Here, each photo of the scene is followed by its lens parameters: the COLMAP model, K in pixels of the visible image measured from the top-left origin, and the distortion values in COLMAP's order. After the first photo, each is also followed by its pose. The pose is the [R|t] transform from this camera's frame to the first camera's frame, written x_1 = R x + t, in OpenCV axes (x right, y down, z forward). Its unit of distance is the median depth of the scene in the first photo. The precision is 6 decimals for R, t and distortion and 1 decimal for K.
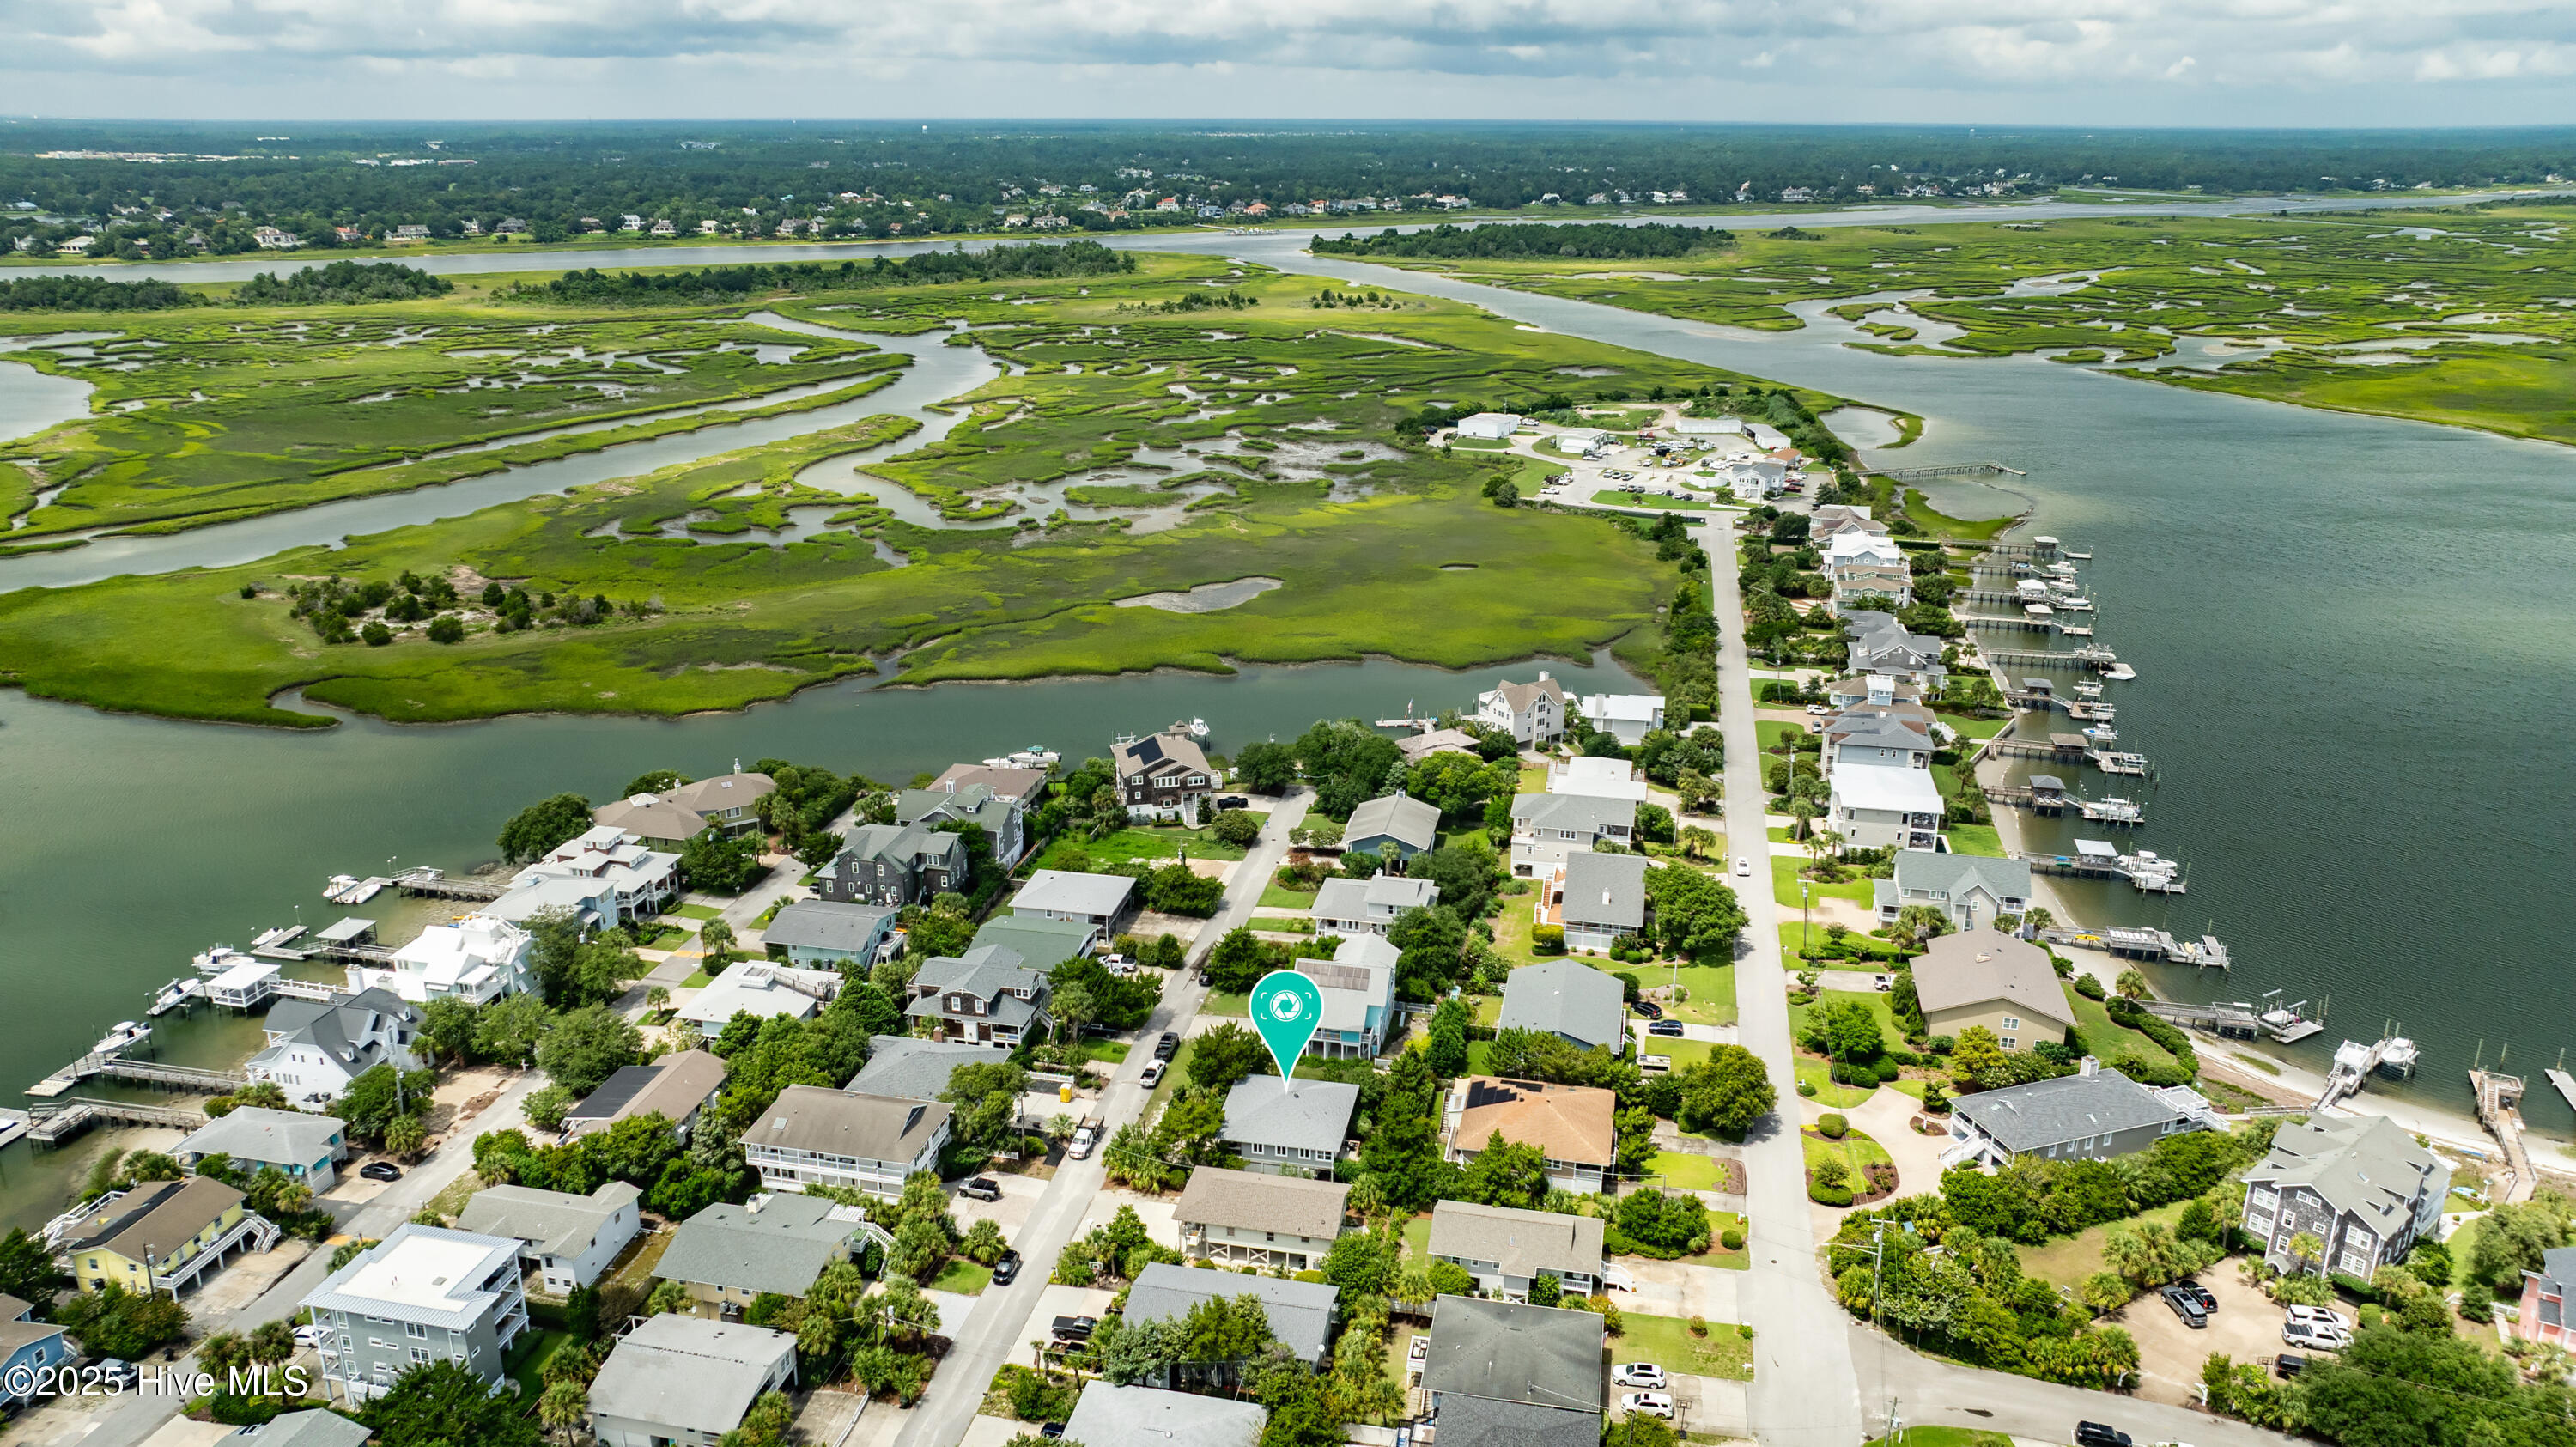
lens RADIAL K [[1803.2, 0, 1288.0], [0, 1803.2, 723.5], [0, 0, 1]] dist [-0.005532, -0.000611]
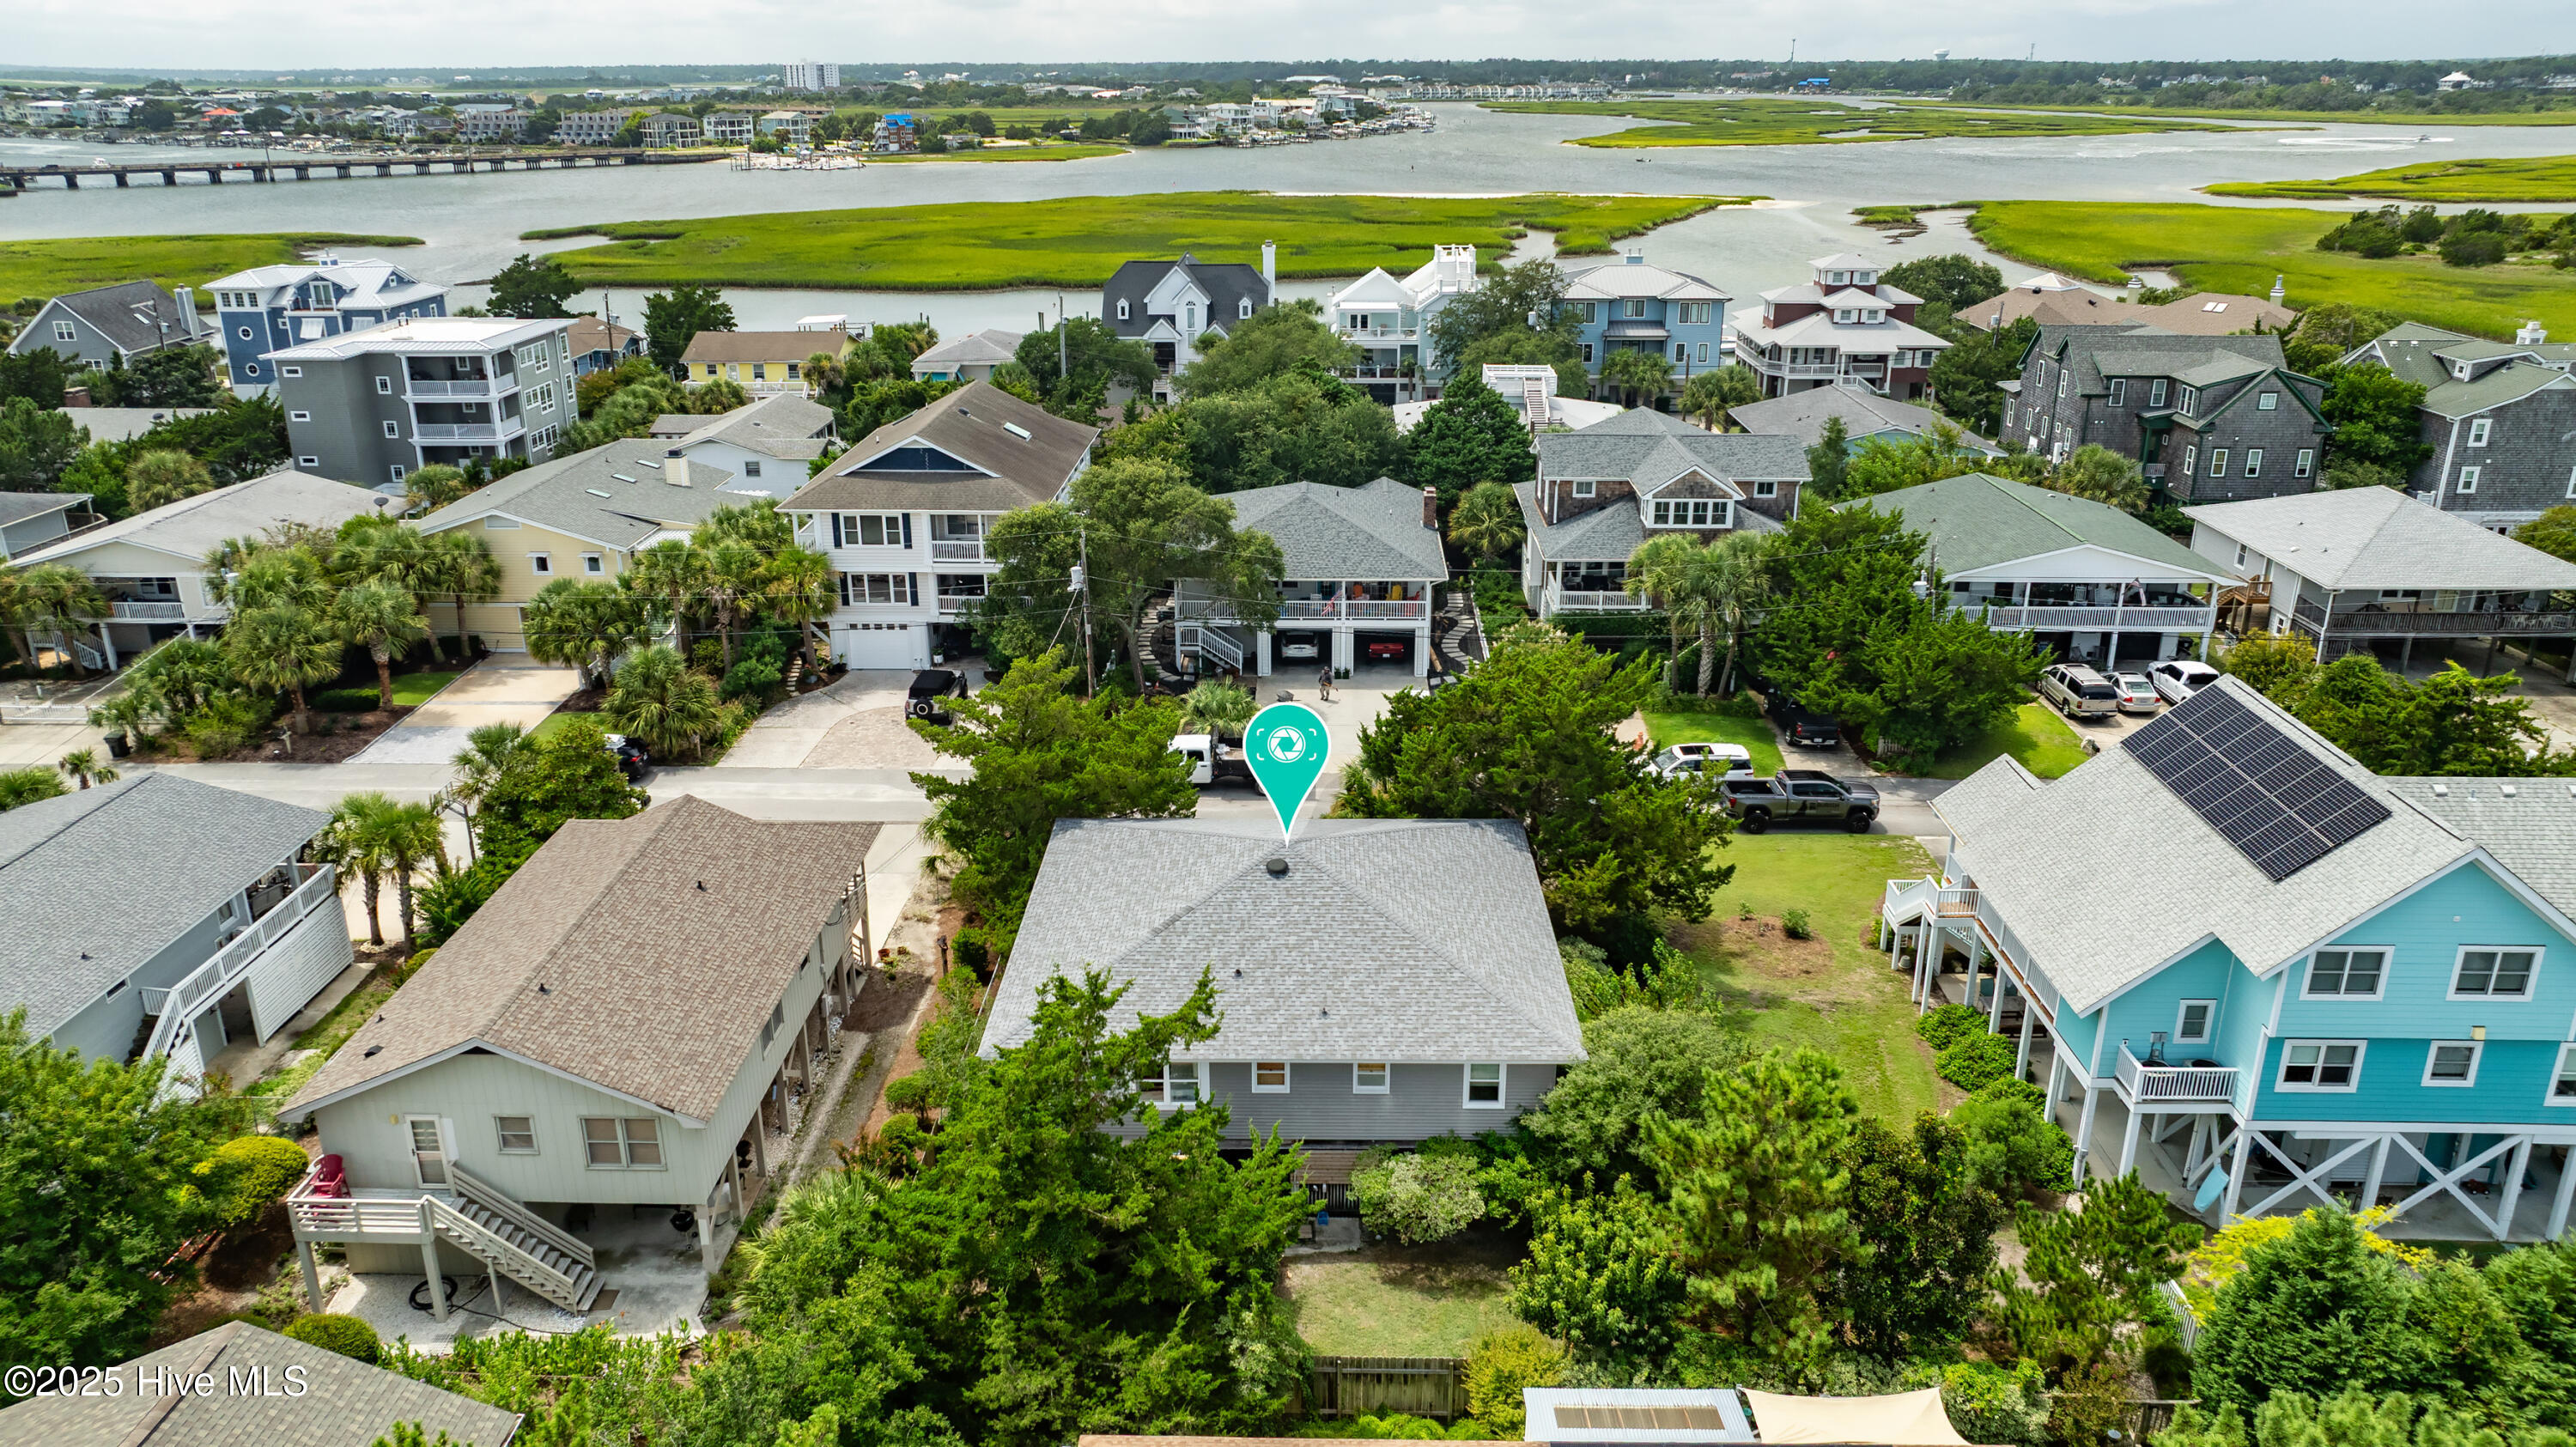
lens RADIAL K [[1824.9, 0, 1288.0], [0, 1824.9, 723.5], [0, 0, 1]] dist [-0.040443, 0.054841]
pose [[0.182529, 0.332631, -0.925224, 0.184735], [-0.313229, 0.911674, 0.265965, 0.106966], [0.931972, 0.241261, 0.270596, 0.795342]]
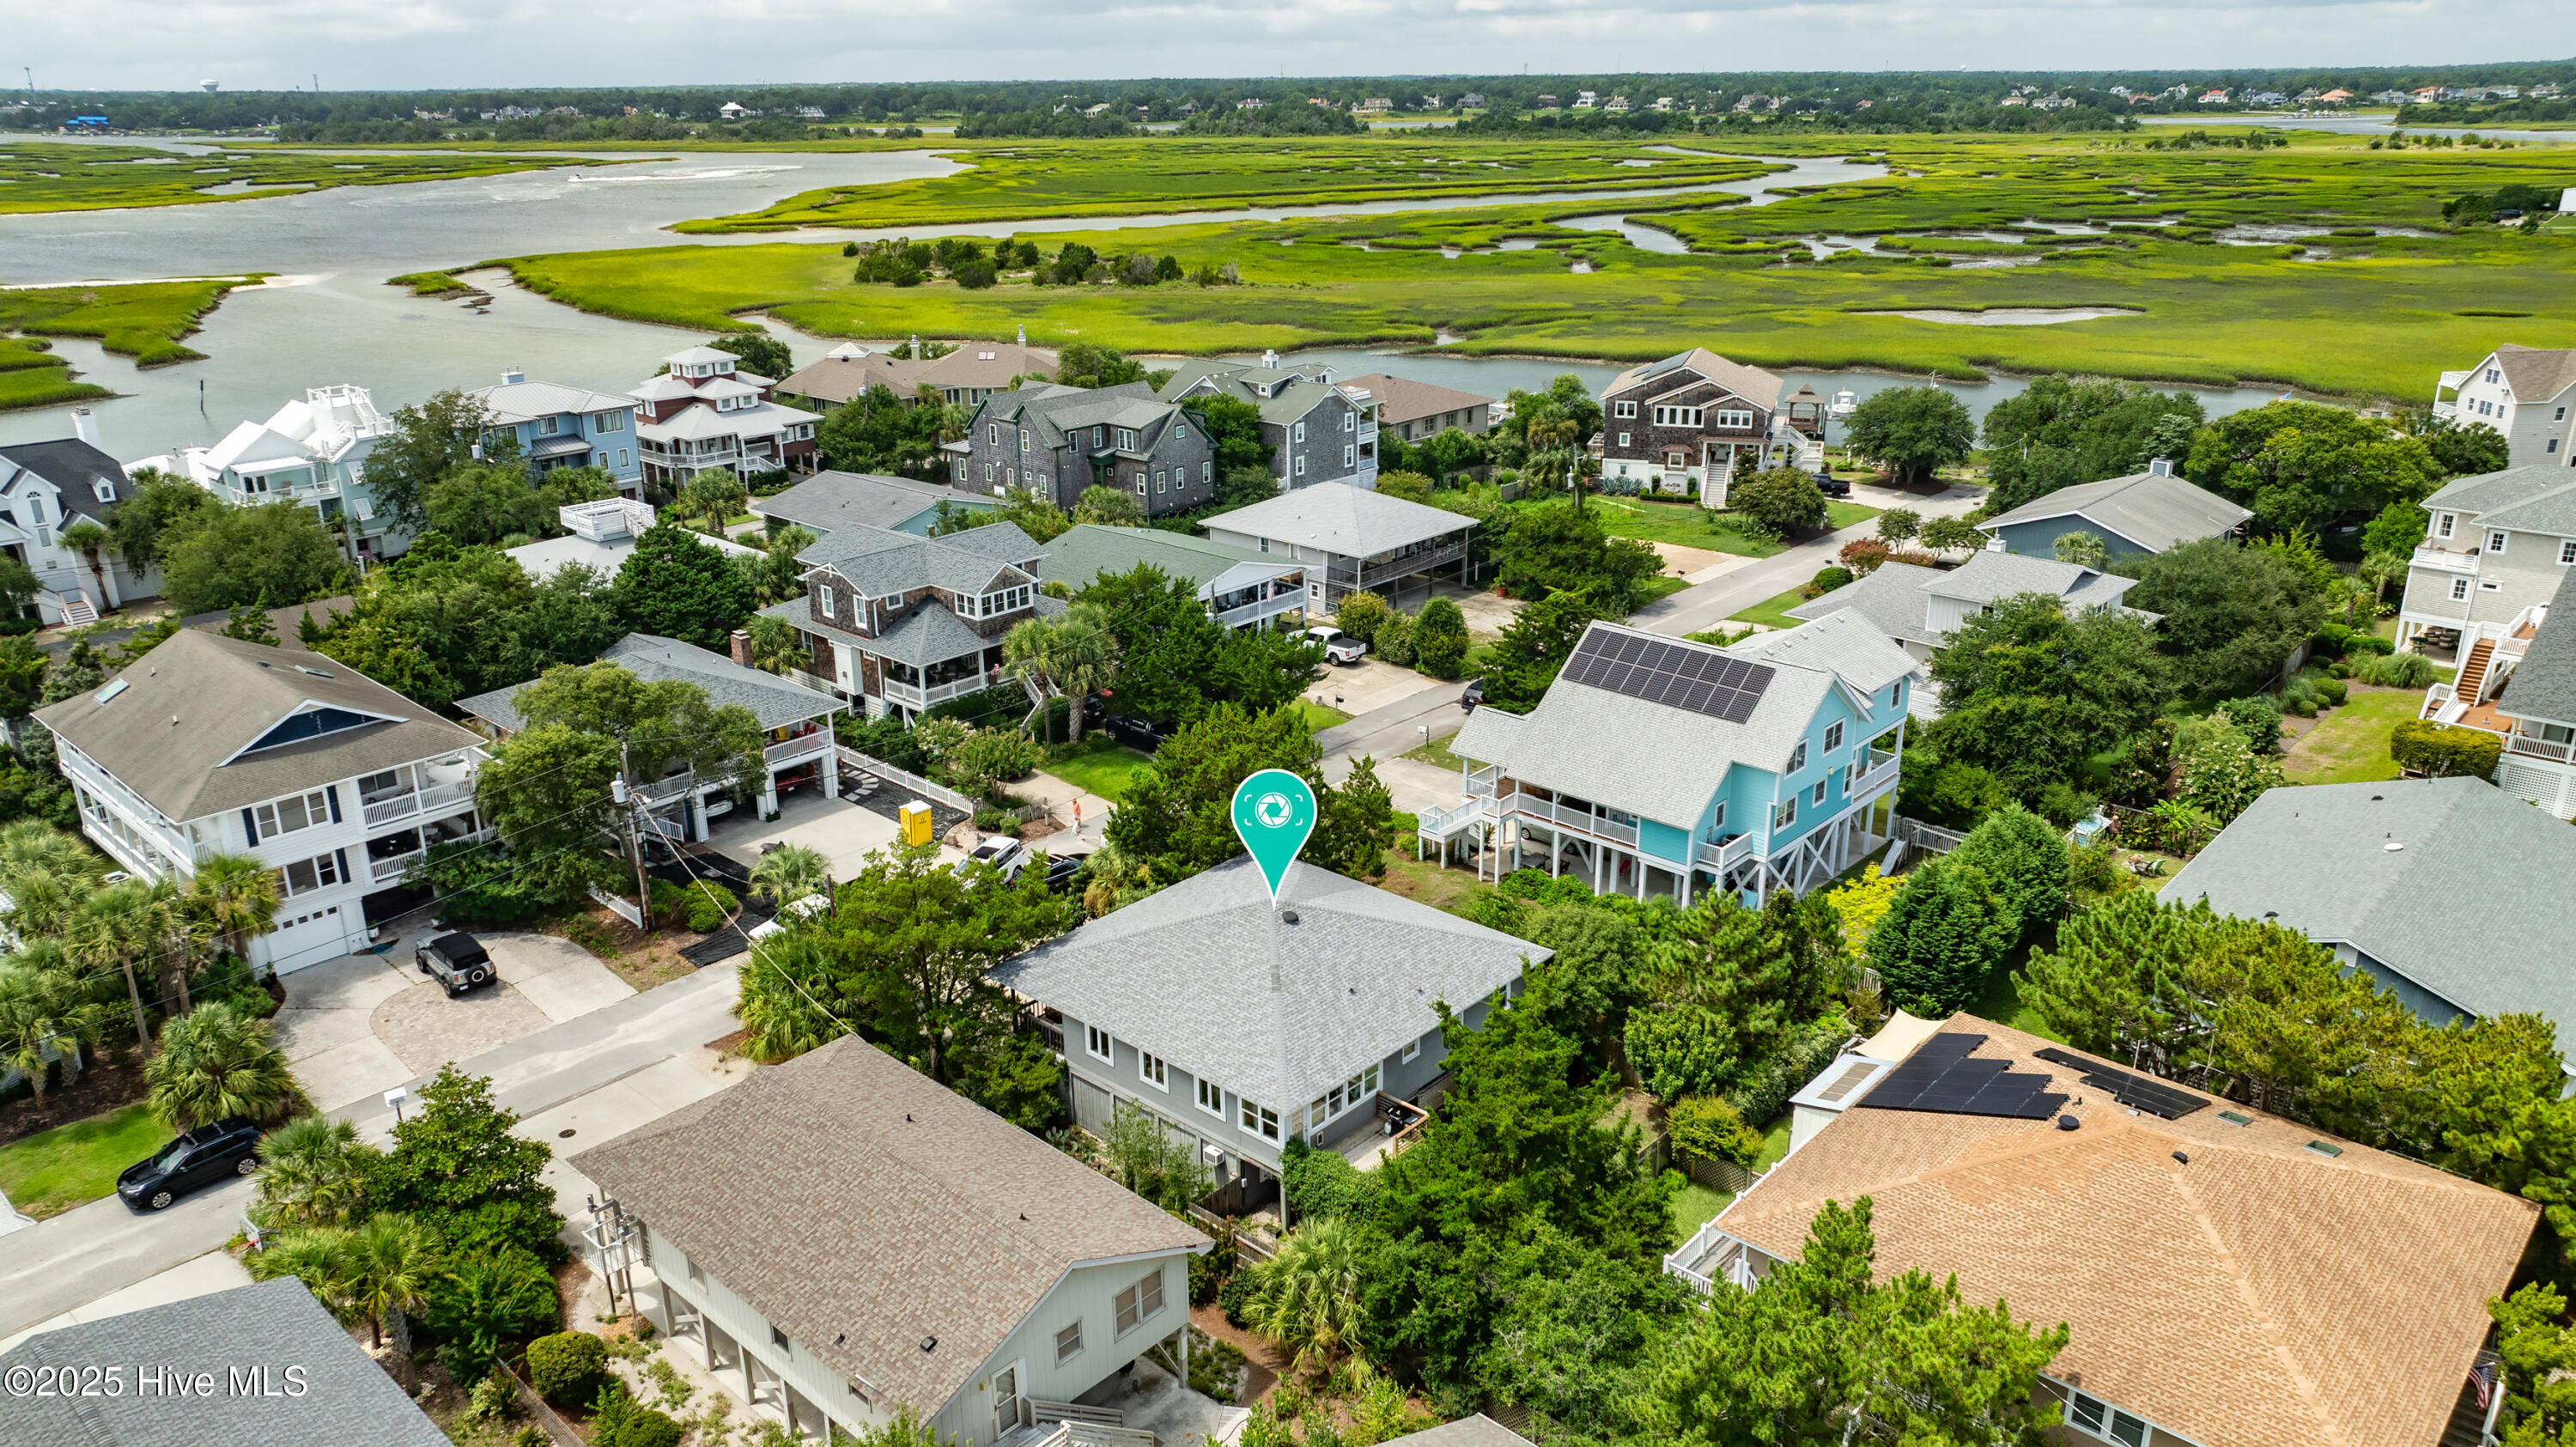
lens RADIAL K [[1824.9, 0, 1288.0], [0, 1824.9, 723.5], [0, 0, 1]] dist [-0.040443, 0.054841]
pose [[0.861327, 0.160082, -0.482171, 0.126086], [-0.151625, 0.986807, 0.056767, 0.132759], [0.484897, 0.024215, 0.874236, 0.617864]]
